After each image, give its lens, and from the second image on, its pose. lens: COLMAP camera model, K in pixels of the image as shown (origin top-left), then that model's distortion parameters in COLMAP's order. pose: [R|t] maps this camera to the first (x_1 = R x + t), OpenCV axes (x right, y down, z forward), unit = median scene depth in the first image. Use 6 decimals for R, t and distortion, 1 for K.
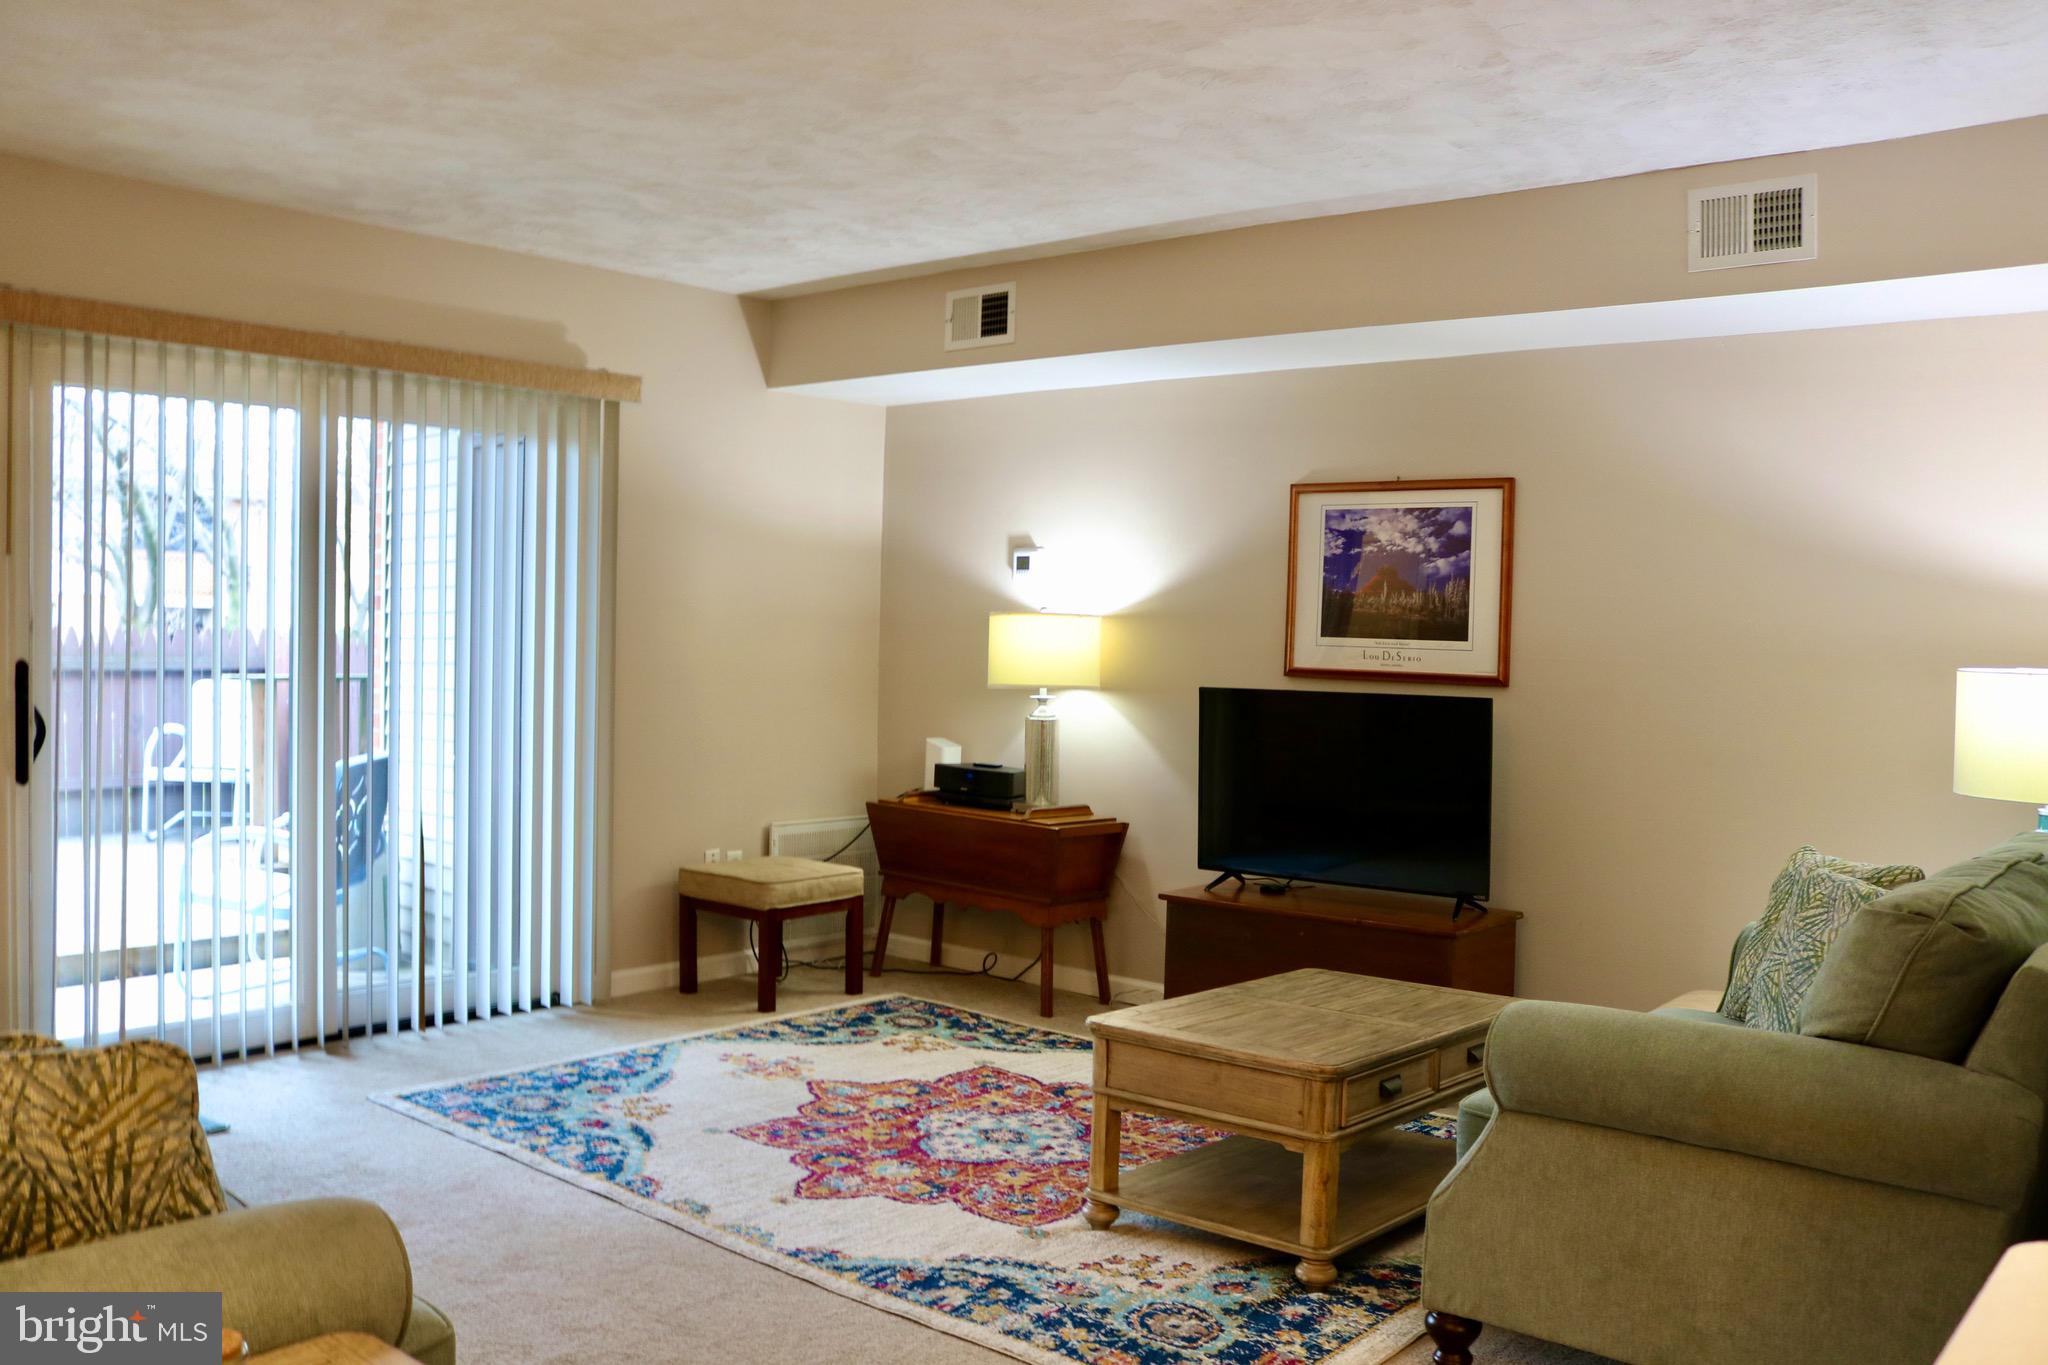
lens RADIAL K [[1749.4, 0, 1033.6], [0, 1749.4, 701.5], [0, 0, 1]] dist [-0.162664, 0.141258]
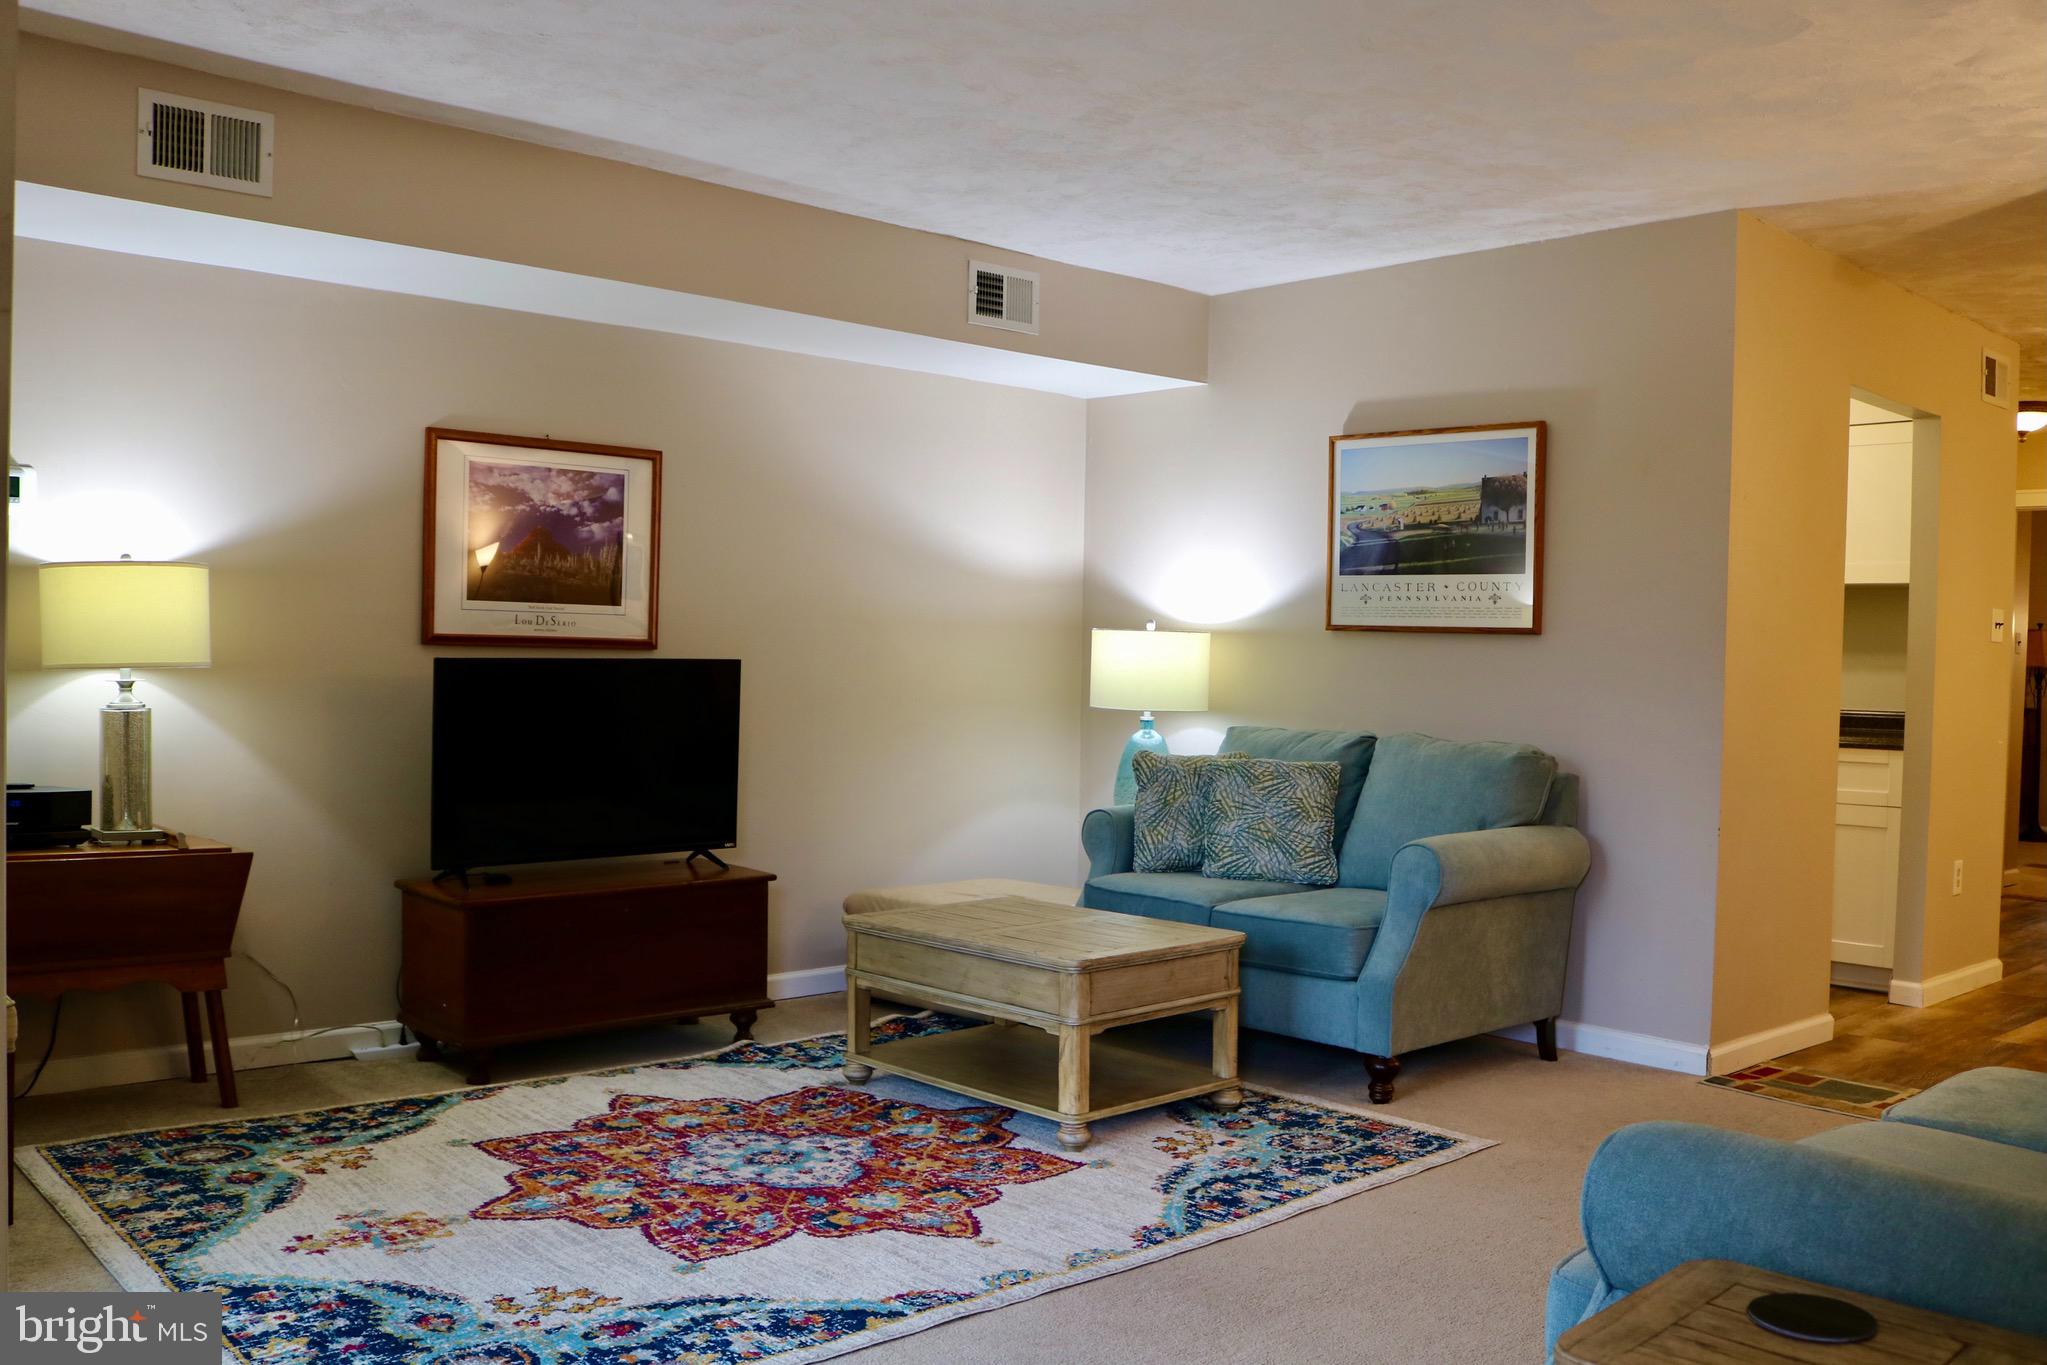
lens RADIAL K [[1748.6, 0, 1033.1], [0, 1748.6, 701.5], [0, 0, 1]] dist [-0.162664, 0.141258]
pose [[0.120047, -0.048422, 0.991587, -0.827140], [0.023175, 0.998674, 0.045962, -0.022152], [-0.992498, 0.017463, 0.121010, 0.712626]]
